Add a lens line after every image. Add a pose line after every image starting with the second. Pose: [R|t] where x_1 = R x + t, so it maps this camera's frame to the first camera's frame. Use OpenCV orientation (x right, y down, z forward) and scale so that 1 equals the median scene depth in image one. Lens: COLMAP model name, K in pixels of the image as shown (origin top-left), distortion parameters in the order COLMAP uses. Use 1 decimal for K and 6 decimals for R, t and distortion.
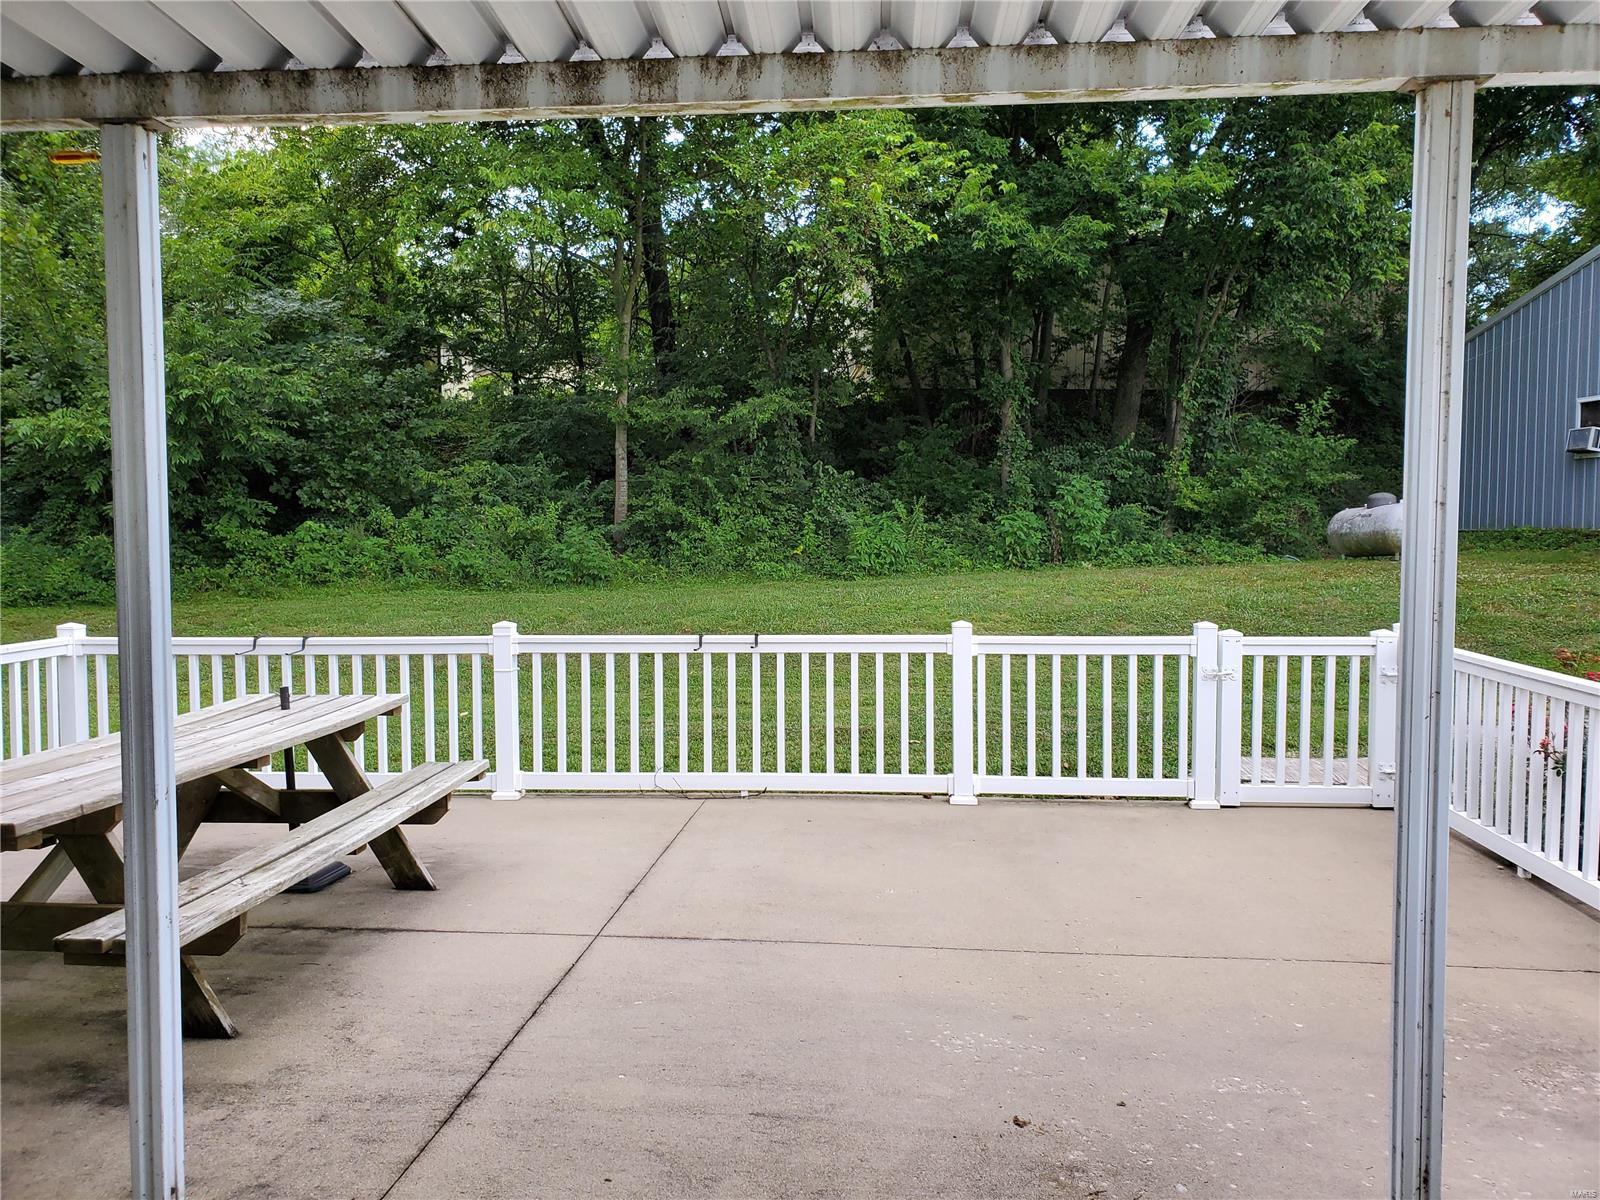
lens RADIAL K [[1222.2, 0, 795.0], [0, 1222.2, 591.5], [0, 0, 1]] dist [0.031404, -0.017192]
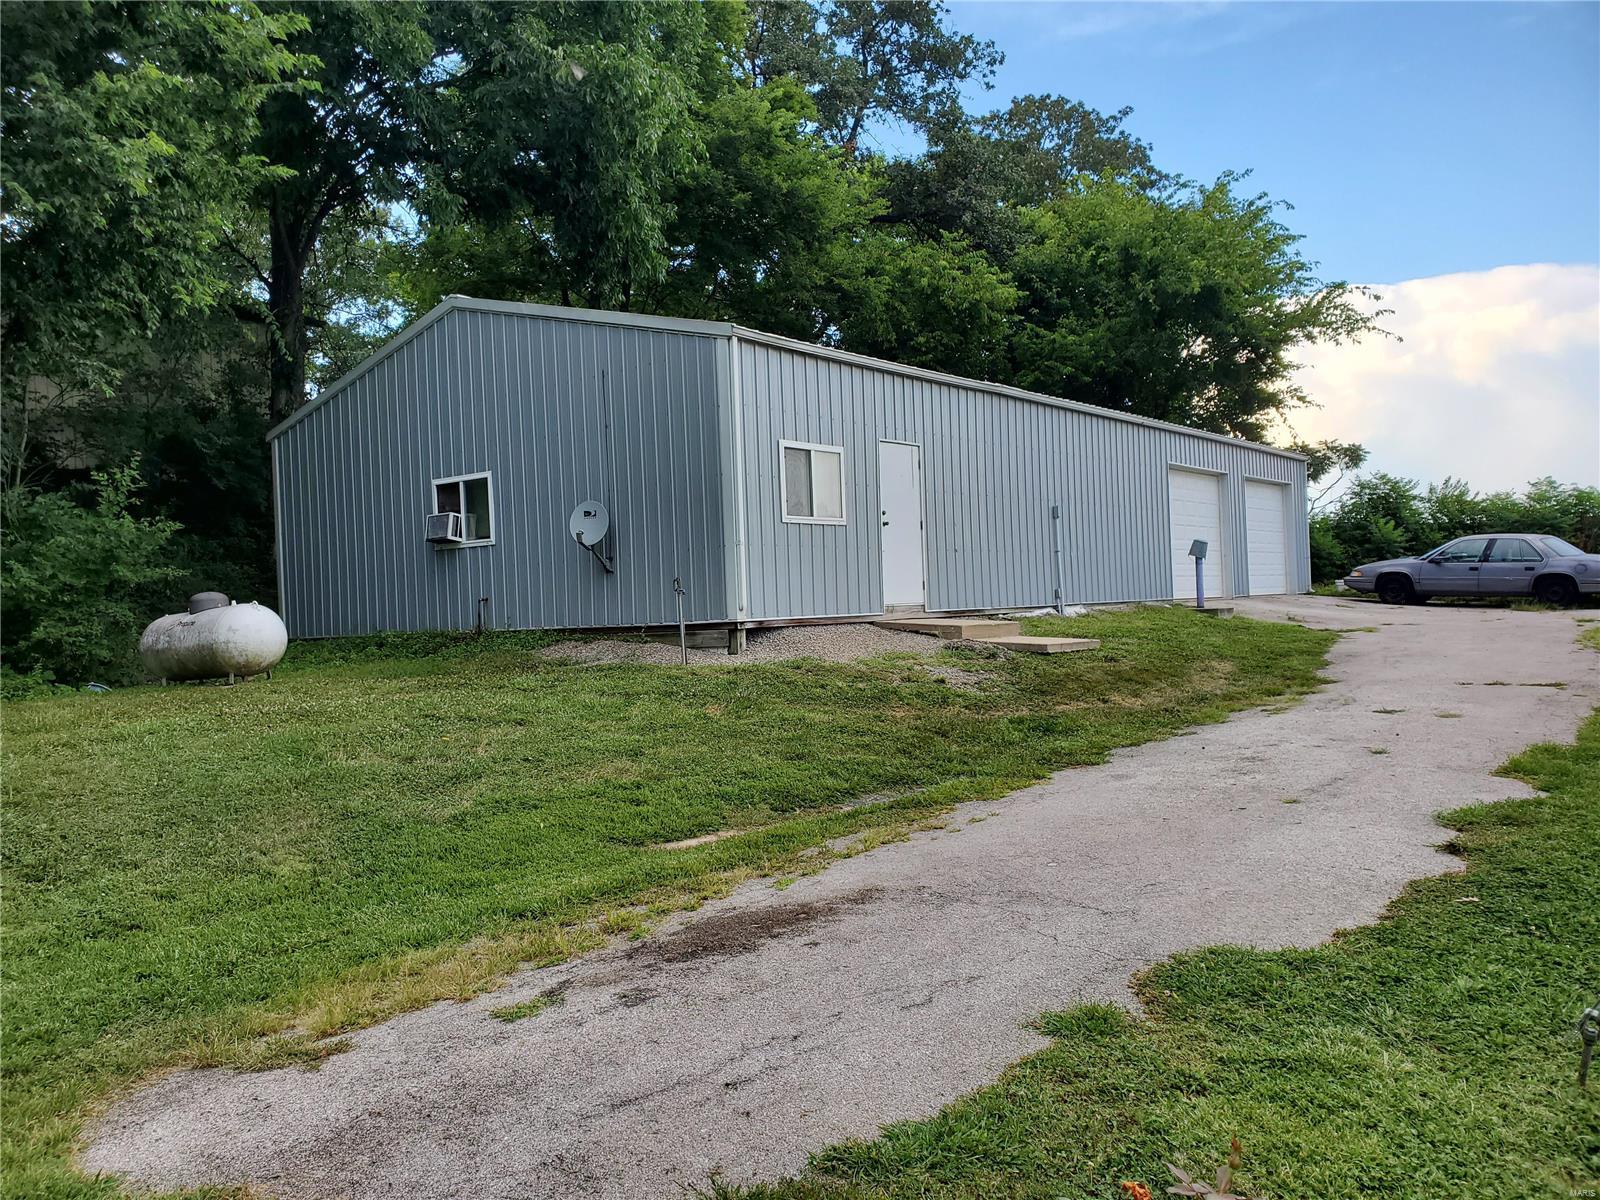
lens RADIAL K [[1222.2, 0, 790.5], [0, 1222.2, 601.4], [0, 0, 1]] dist [0.031404, -0.017192]
pose [[0.666308, -0.021039, 0.745380, 0.151024], [0.079317, 0.995931, -0.042791, -0.014872], [-0.741446, 0.087634, 0.665265, 0.238738]]
